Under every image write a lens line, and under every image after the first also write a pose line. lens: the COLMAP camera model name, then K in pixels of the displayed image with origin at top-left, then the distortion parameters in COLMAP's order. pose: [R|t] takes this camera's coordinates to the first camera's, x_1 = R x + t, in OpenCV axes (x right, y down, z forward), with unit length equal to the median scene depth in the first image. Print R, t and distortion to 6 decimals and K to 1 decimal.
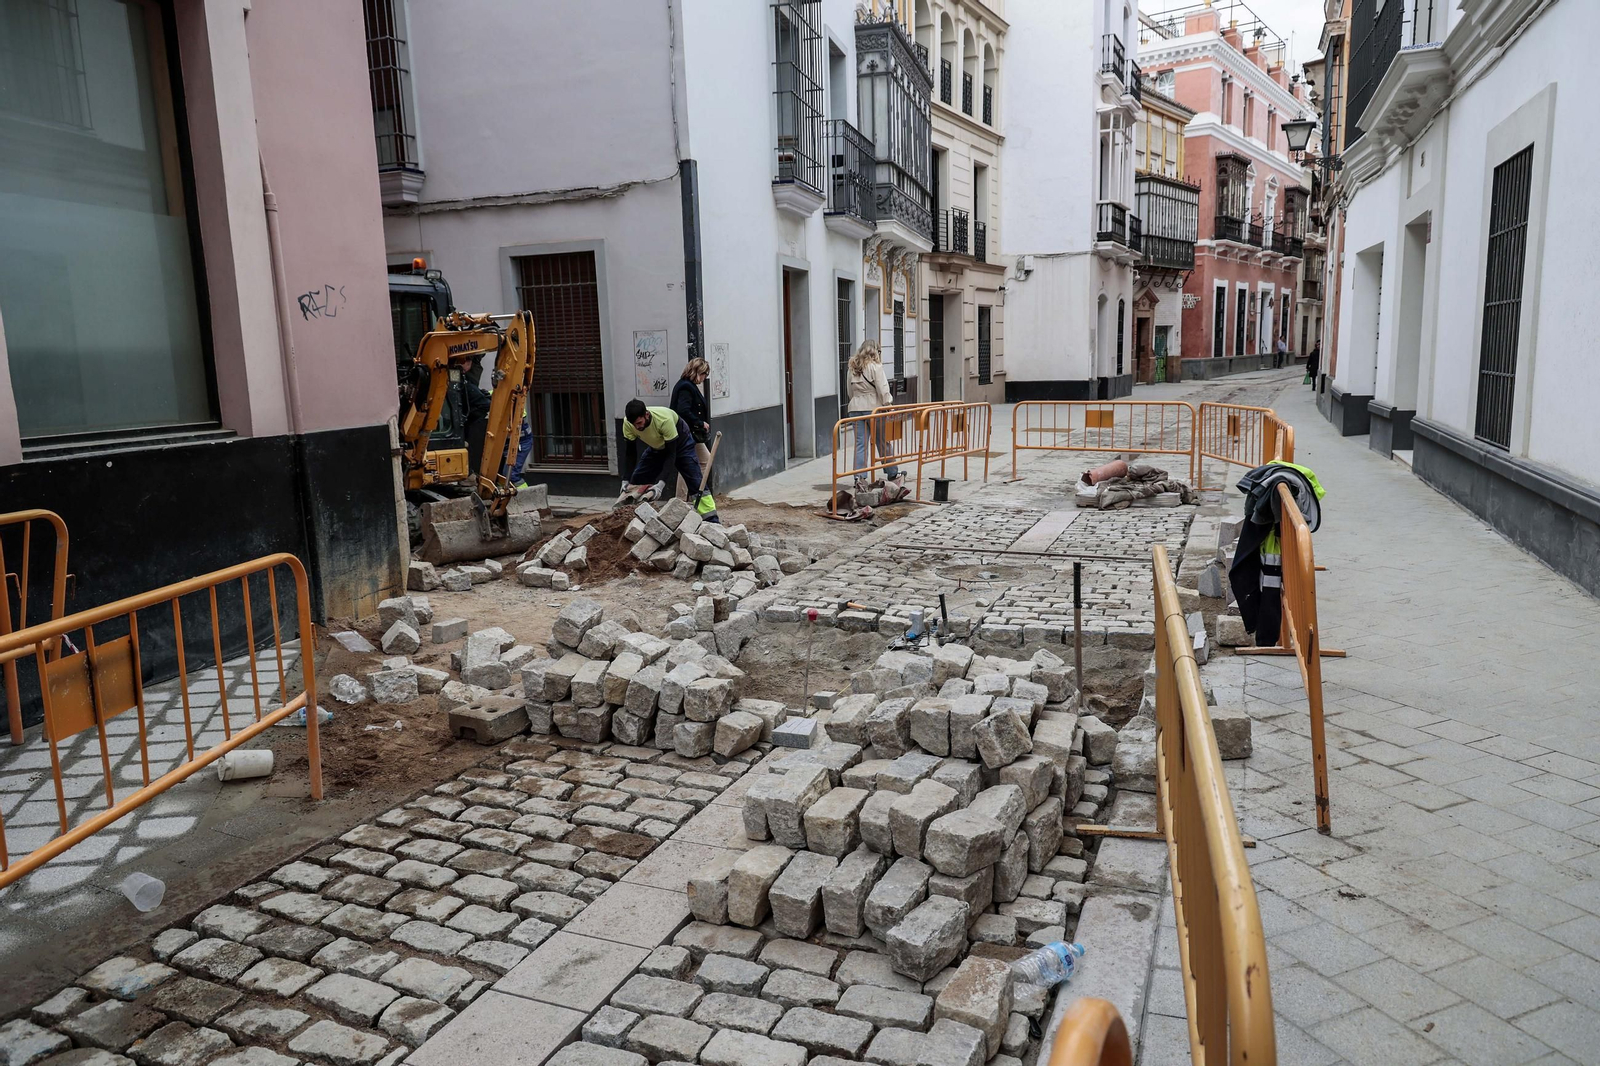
lens RADIAL K [[1116.0, 0, 796.5], [0, 1116.0, 530.9], [0, 0, 1]] dist [0.005557, 0.003405]
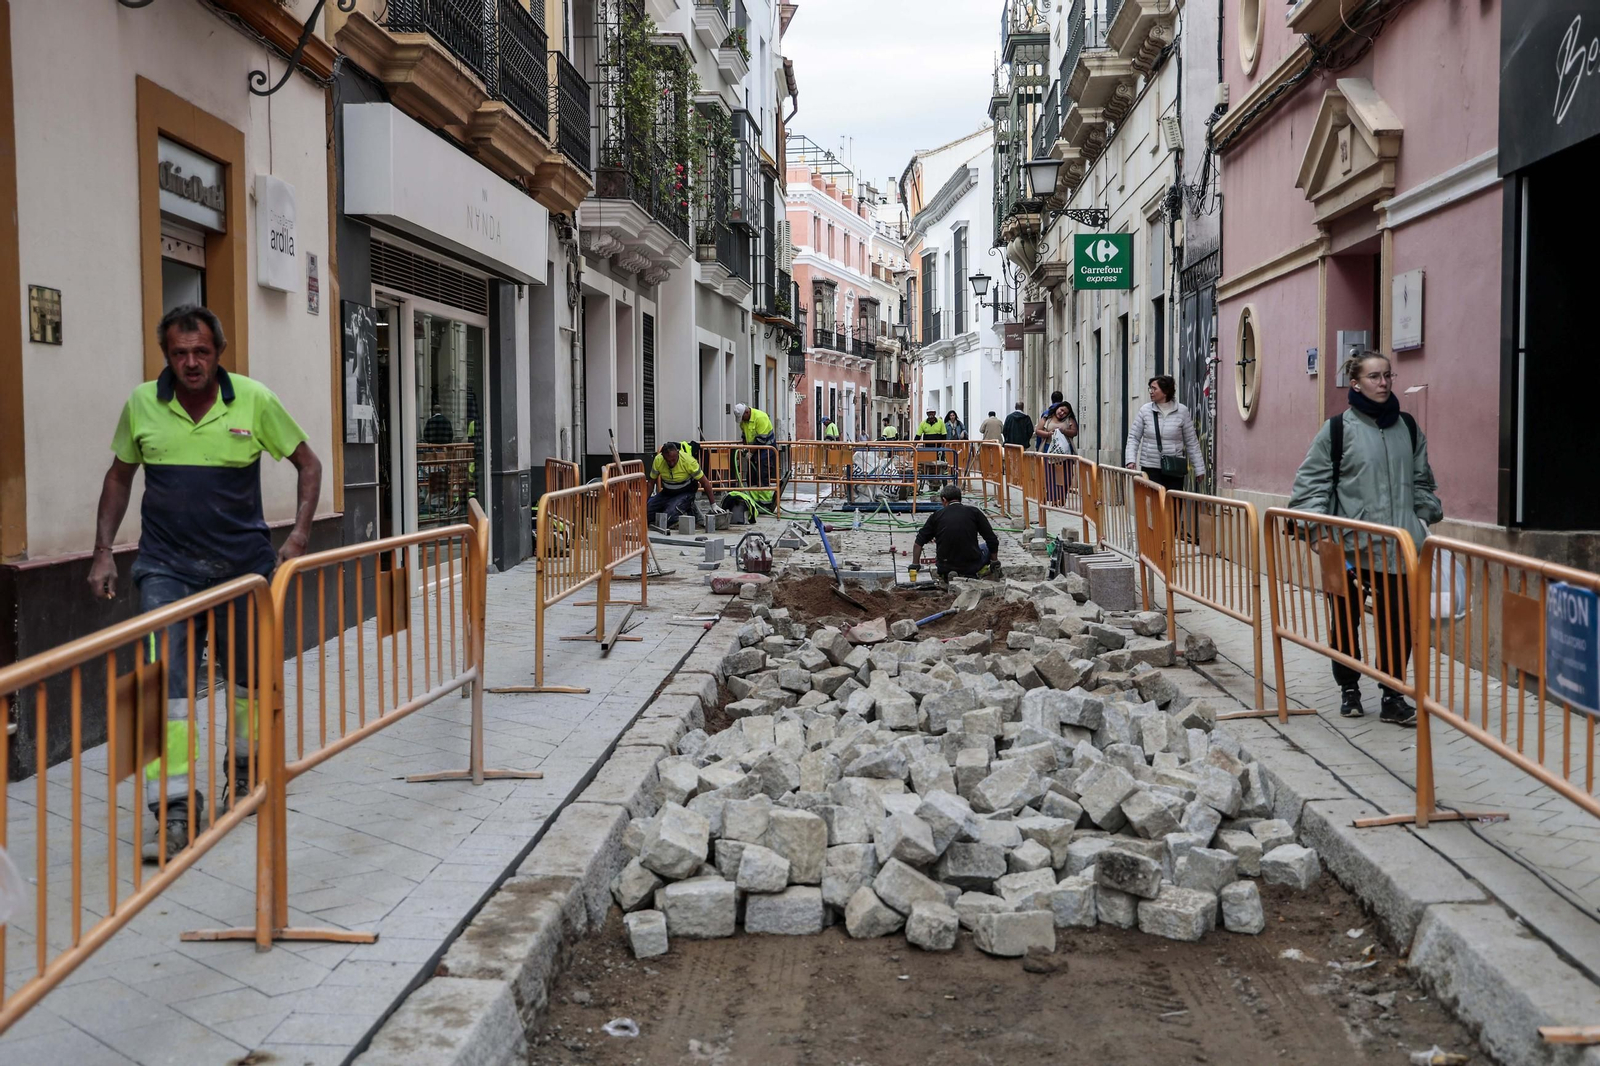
lens RADIAL K [[1979.4, 0, 801.0], [0, 1979.4, 530.3], [0, 0, 1]] dist [-0.000346, 0.000000]
pose [[0.919978, 0.004184, 0.391948, -0.446292], [0.042967, 0.992841, -0.111450, 0.160257], [-0.389608, 0.119372, 0.913212, -0.862295]]
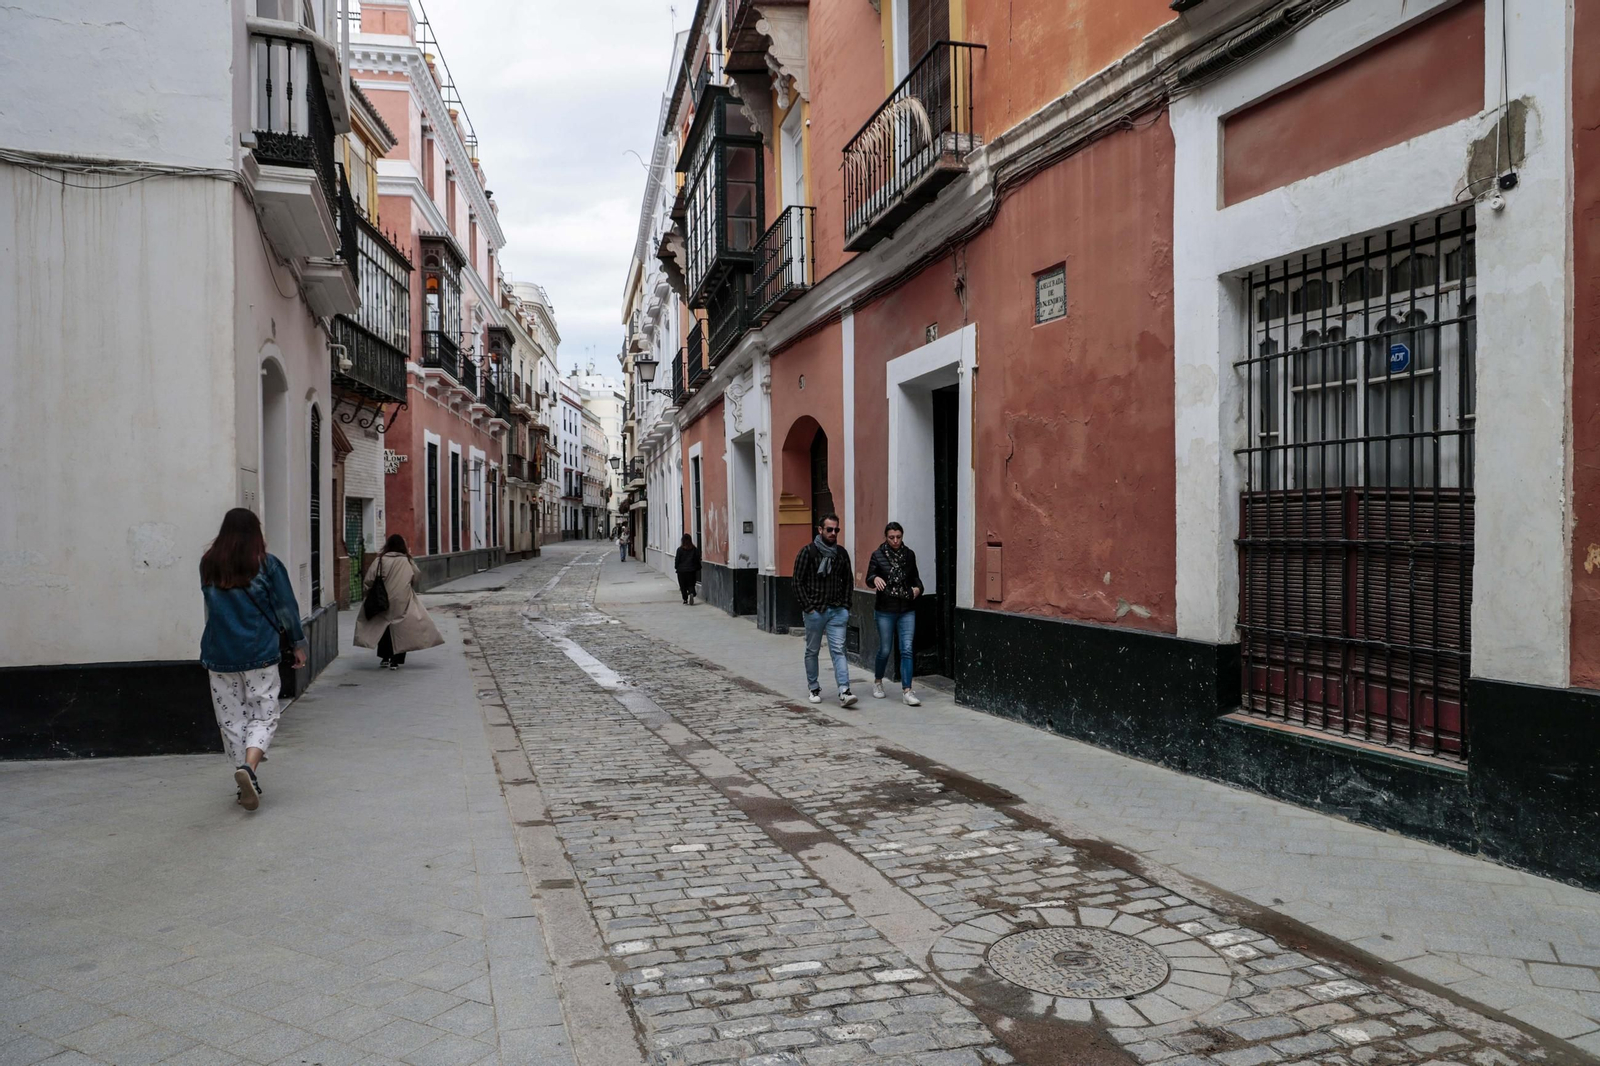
lens RADIAL K [[1116.0, 0, 796.5], [0, 1116.0, 534.5], [0, 0, 1]] dist [0.005557, 0.003405]
pose [[0.732379, 0.016784, 0.680691, 0.103289], [0.096814, 0.986972, -0.128501, -0.067492], [-0.673980, 0.160012, 0.721213, 0.415557]]
